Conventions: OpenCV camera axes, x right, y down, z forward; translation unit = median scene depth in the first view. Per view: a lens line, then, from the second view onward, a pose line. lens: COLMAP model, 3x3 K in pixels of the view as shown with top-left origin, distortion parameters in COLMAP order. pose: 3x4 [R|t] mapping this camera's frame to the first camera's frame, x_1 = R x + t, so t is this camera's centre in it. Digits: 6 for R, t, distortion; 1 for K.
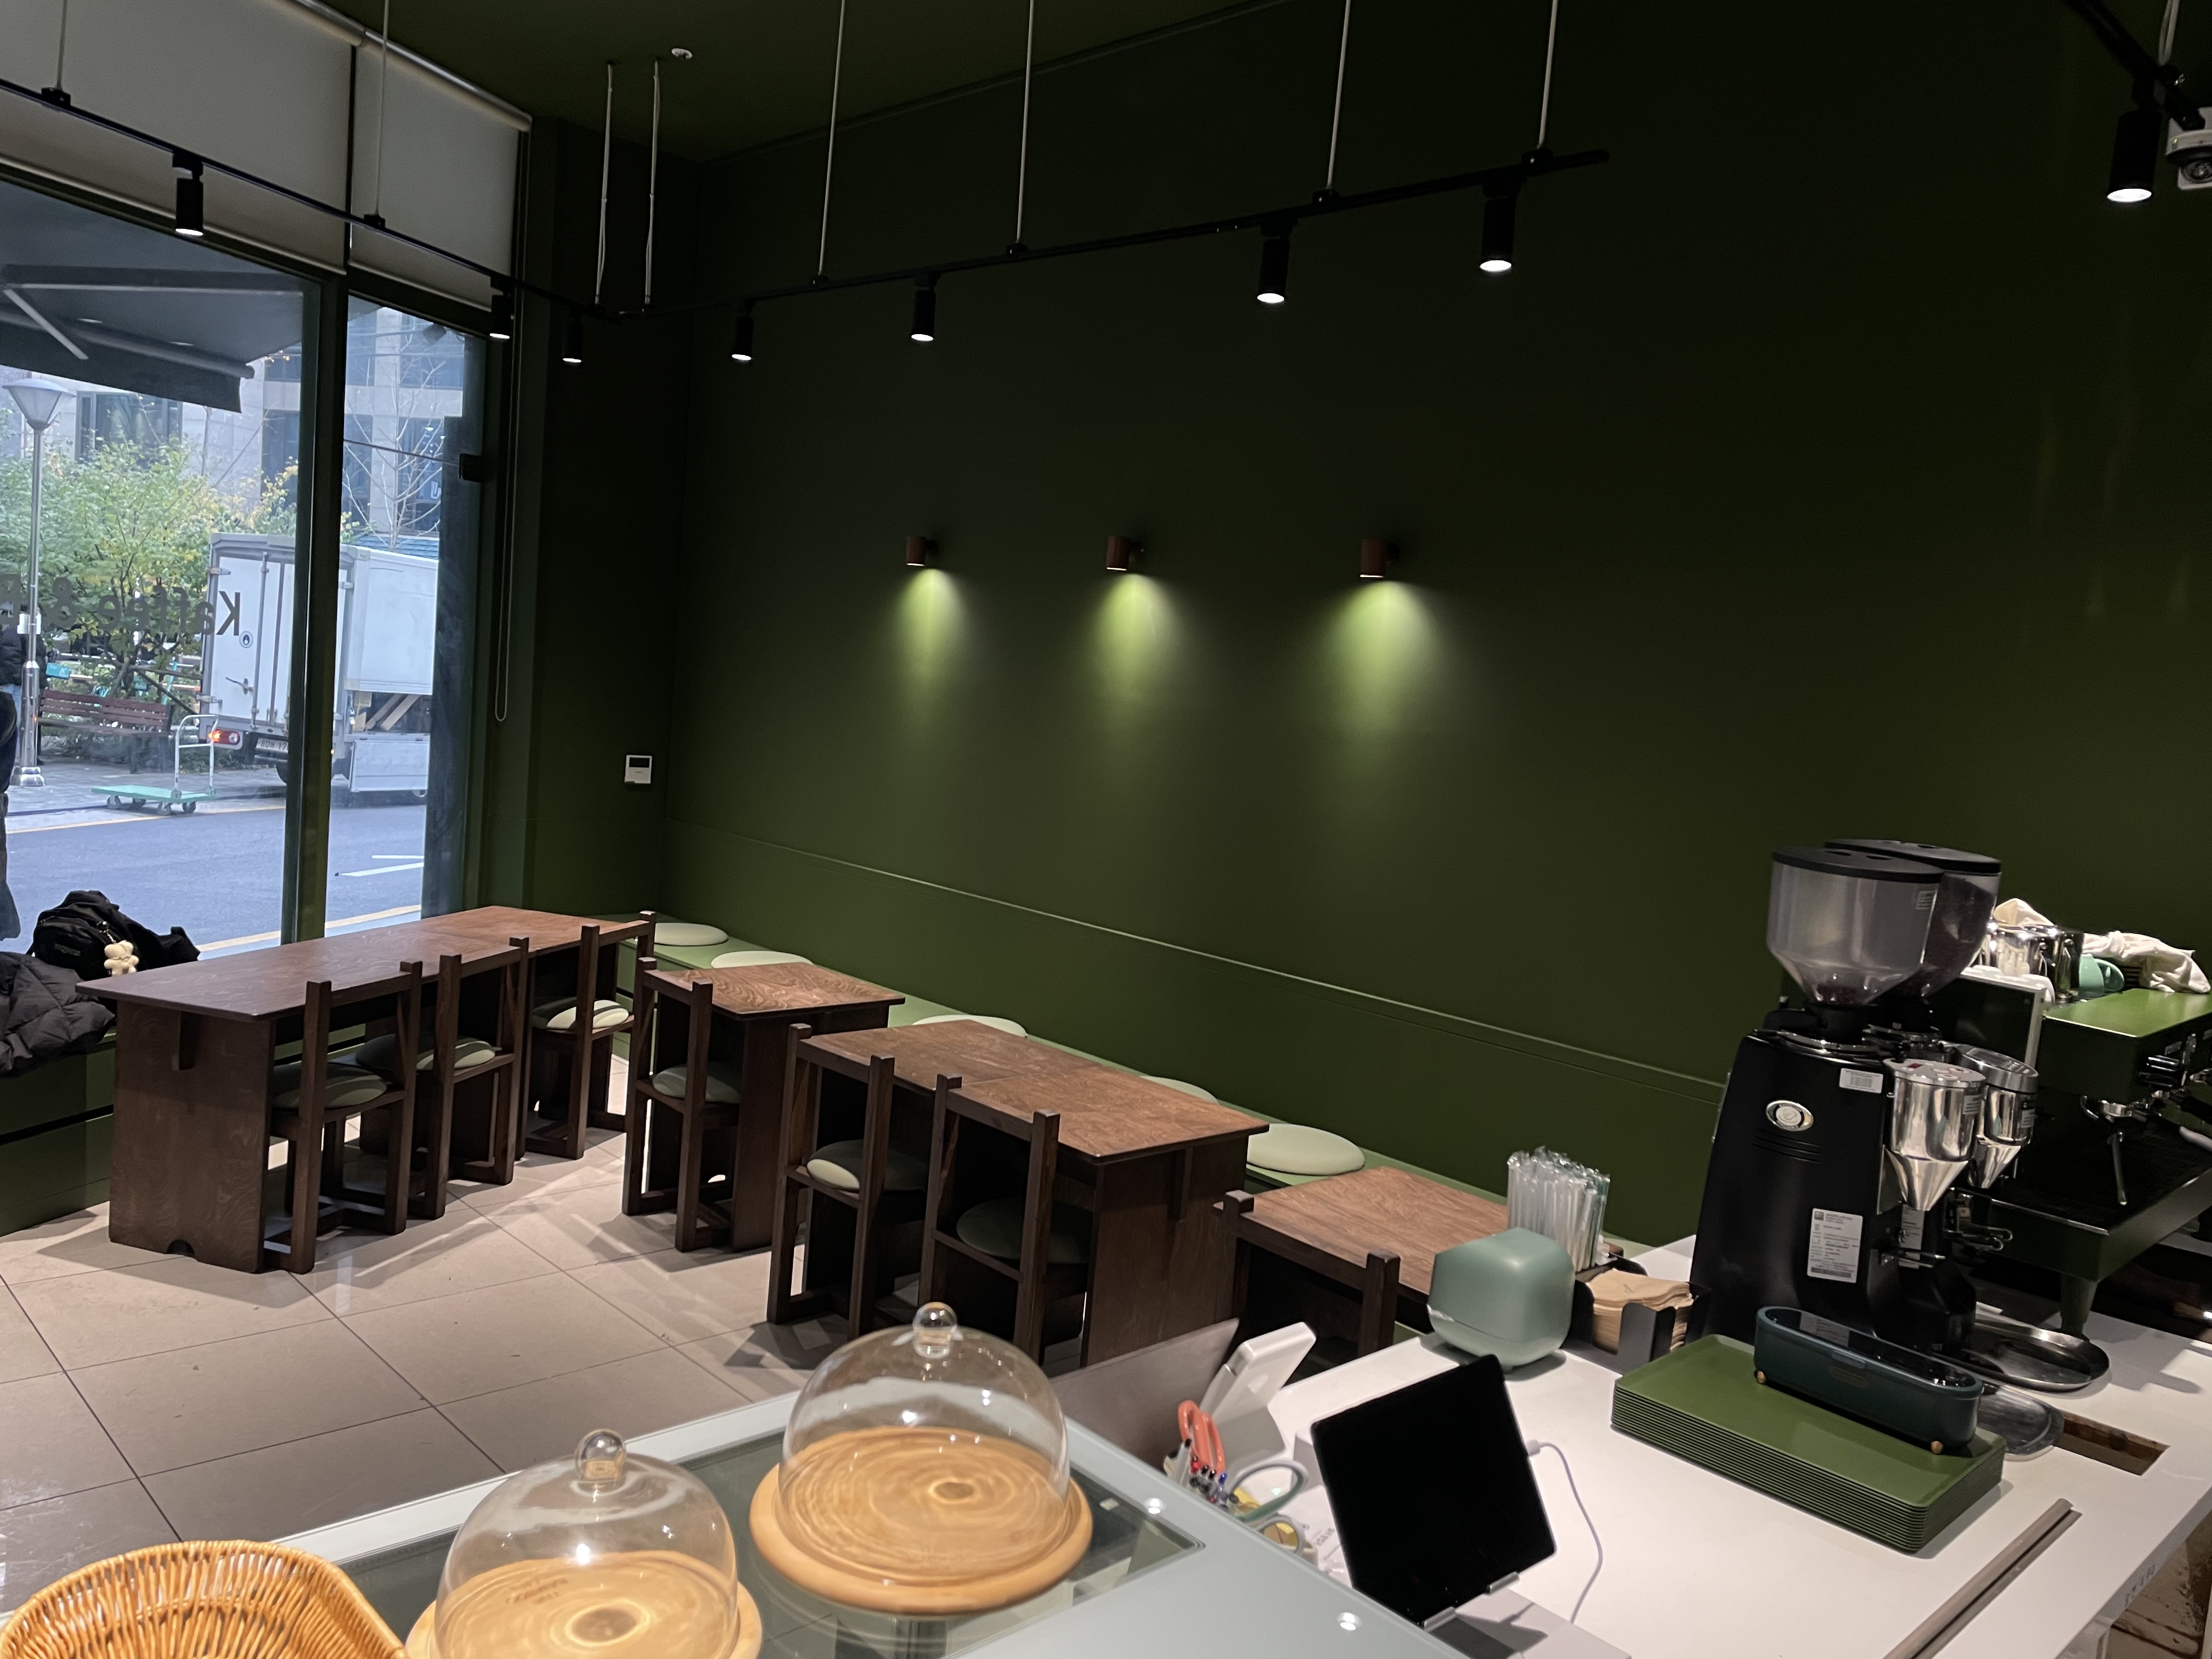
lens RADIAL K [[1661.3, 0, 1109.1], [0, 1661.3, 829.6], [0, 0, 1]] dist [0.001771, 0.000409]
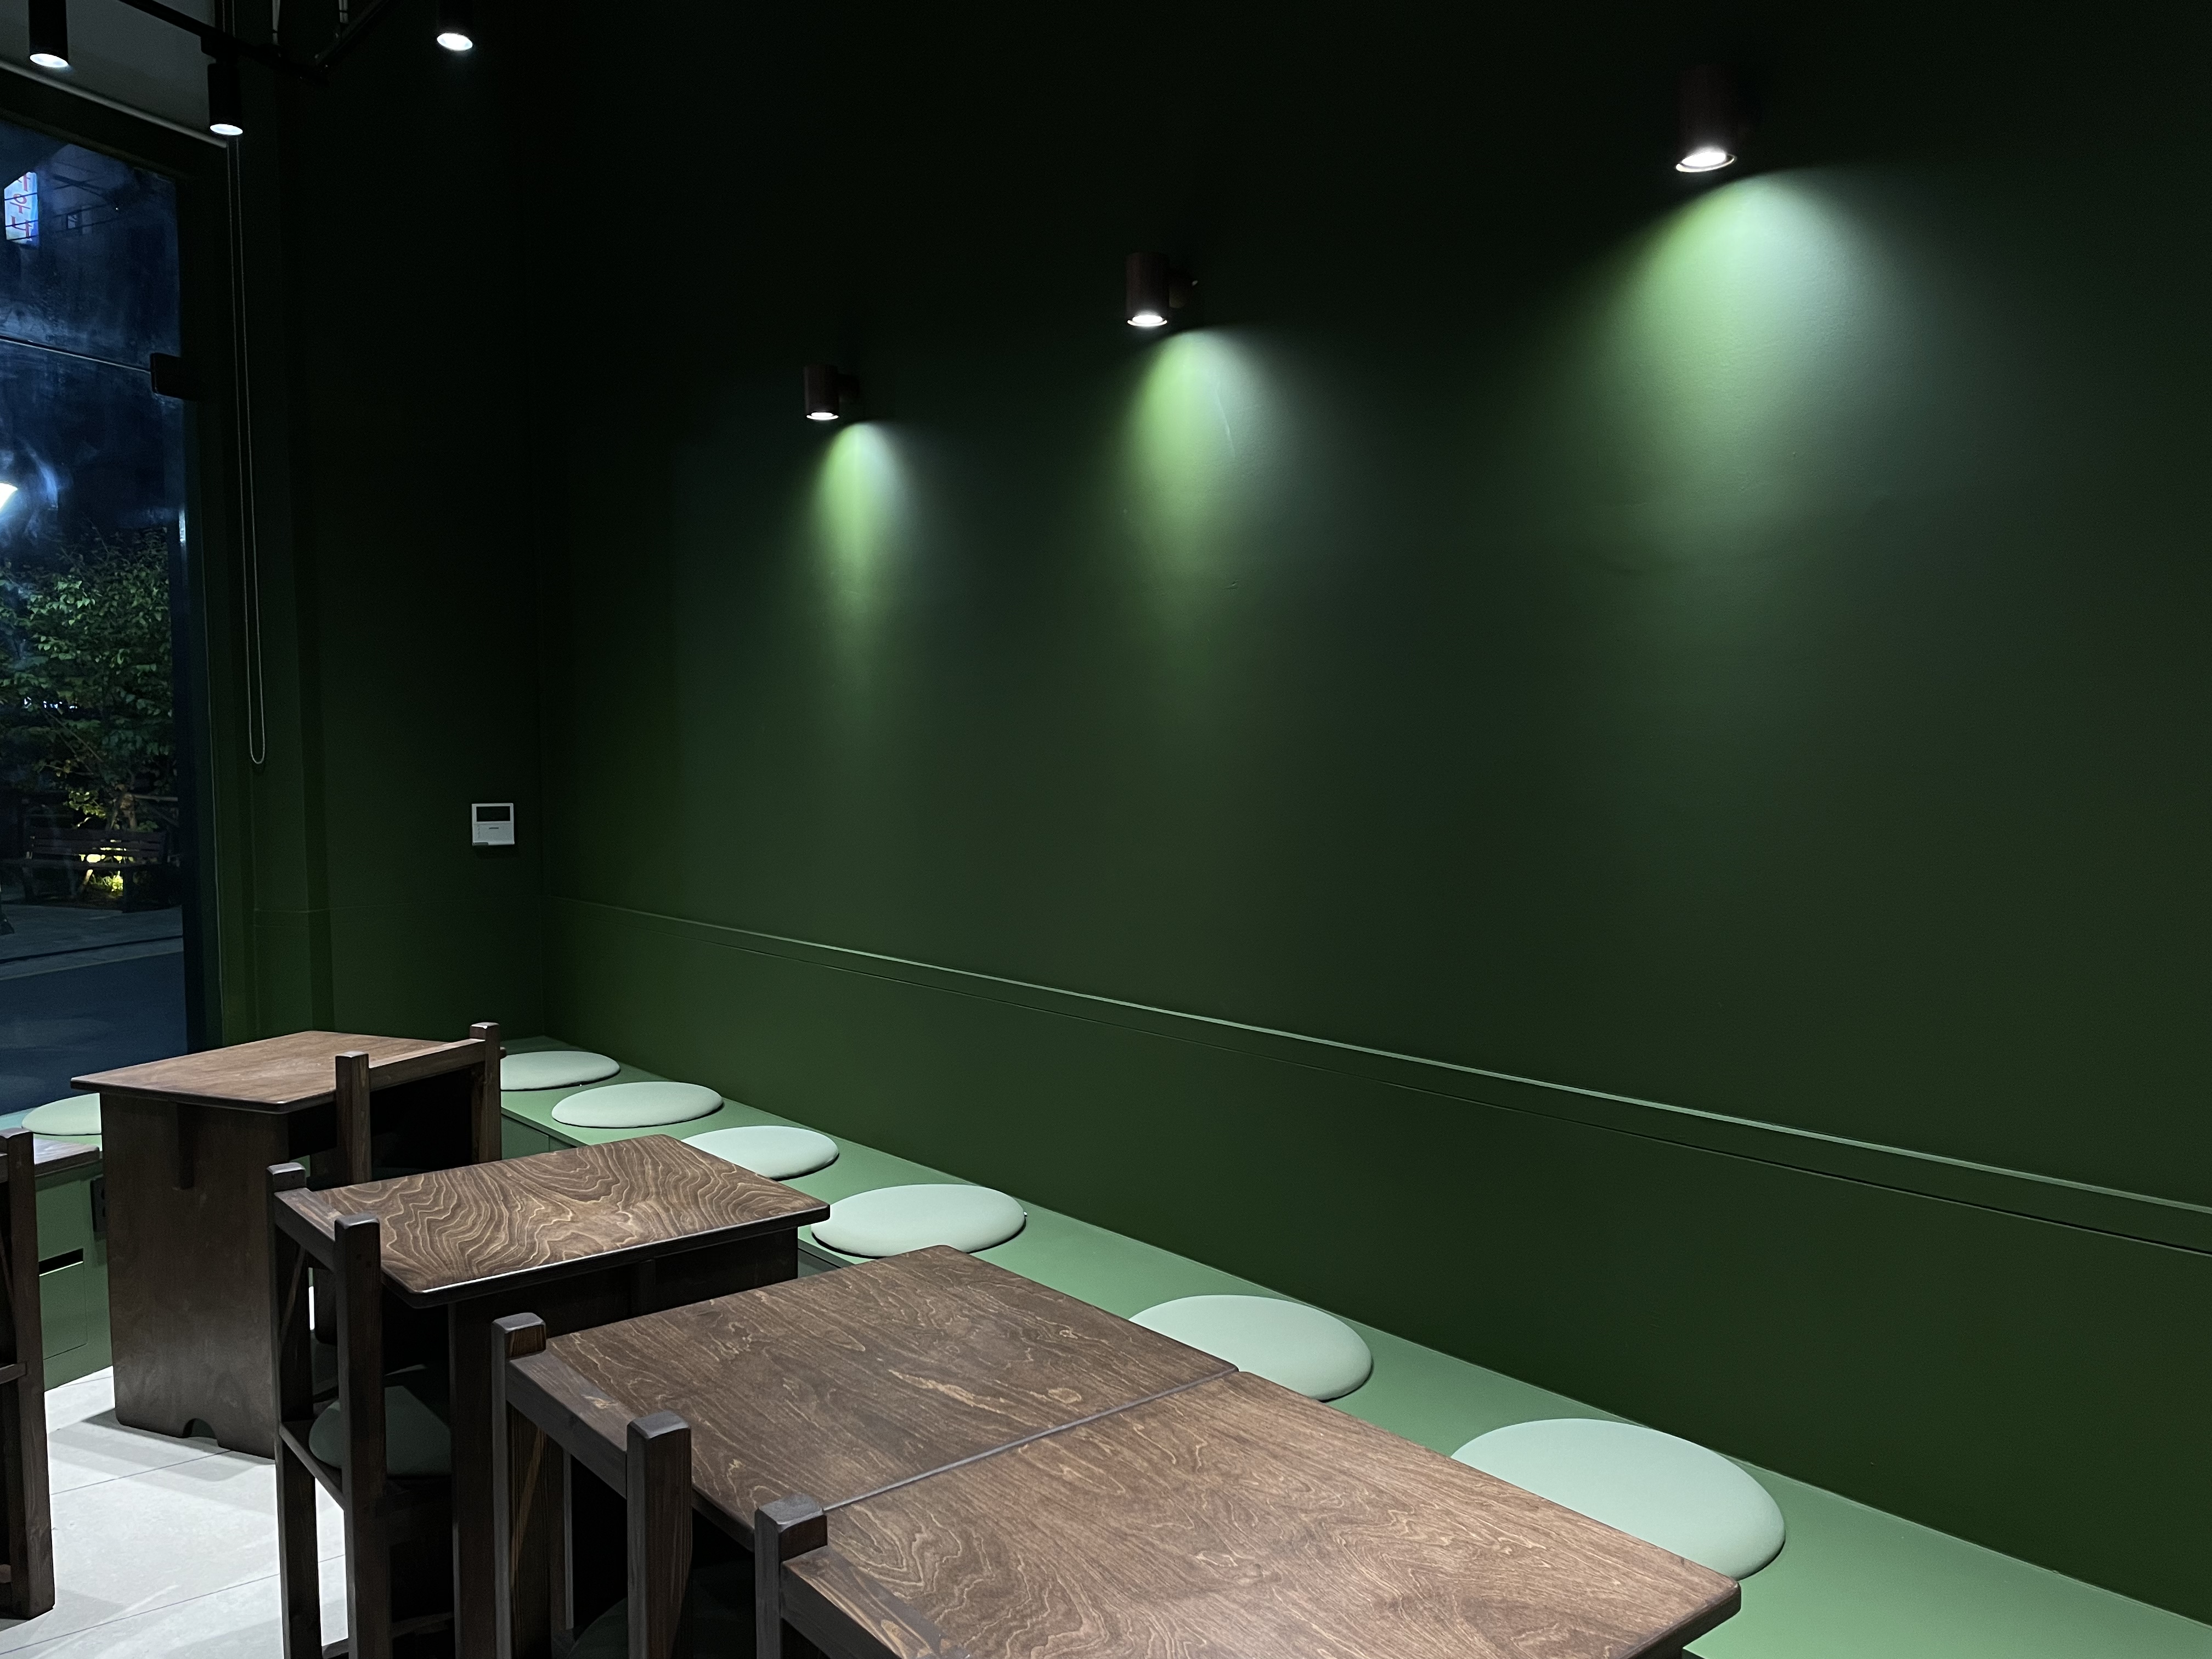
lens RADIAL K [[1661.3, 0, 1104.9], [0, 1661.3, 823.2], [0, 0, 1]] dist [0.001771, 0.000409]
pose [[0.991533, -0.111930, -0.065833, 0.005883], [0.109883, 0.993365, -0.033937, 0.018326], [0.069195, 0.026415, 0.997253, 0.497347]]
